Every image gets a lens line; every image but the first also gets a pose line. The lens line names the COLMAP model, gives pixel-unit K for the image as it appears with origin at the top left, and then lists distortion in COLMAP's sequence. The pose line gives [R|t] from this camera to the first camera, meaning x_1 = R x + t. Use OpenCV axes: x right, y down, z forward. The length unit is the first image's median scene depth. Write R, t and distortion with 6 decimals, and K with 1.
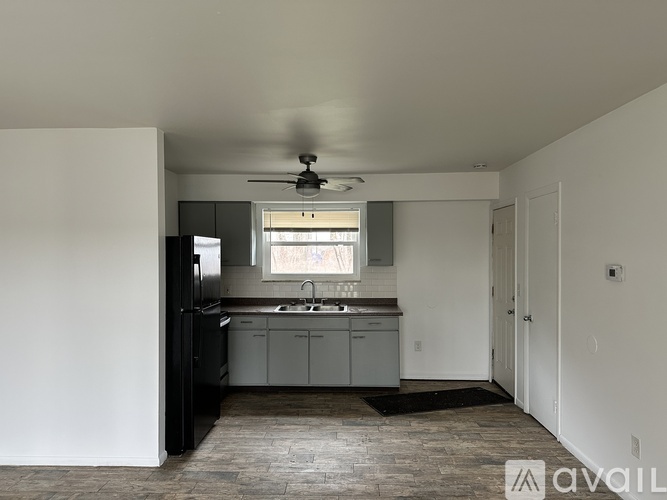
lens RADIAL K [[462.0, 0, 333.5], [0, 462.0, 250.0], [0, 0, 1]] dist [0.001067, -0.001491]
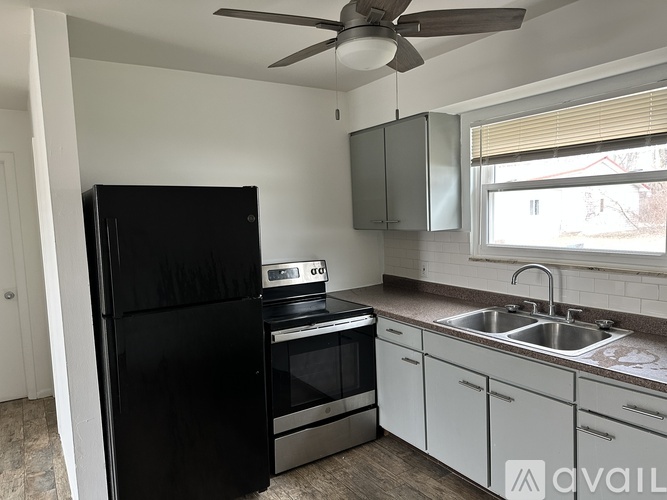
lens RADIAL K [[462.0, 0, 333.5], [0, 462.0, 250.0], [0, 0, 1]] dist [0.001067, -0.001491]
pose [[0.569007, 0.057272, -0.820336, 0.209452], [0.034557, 0.995025, 0.093438, 0.001353], [0.821606, -0.081515, 0.564197, 0.579570]]
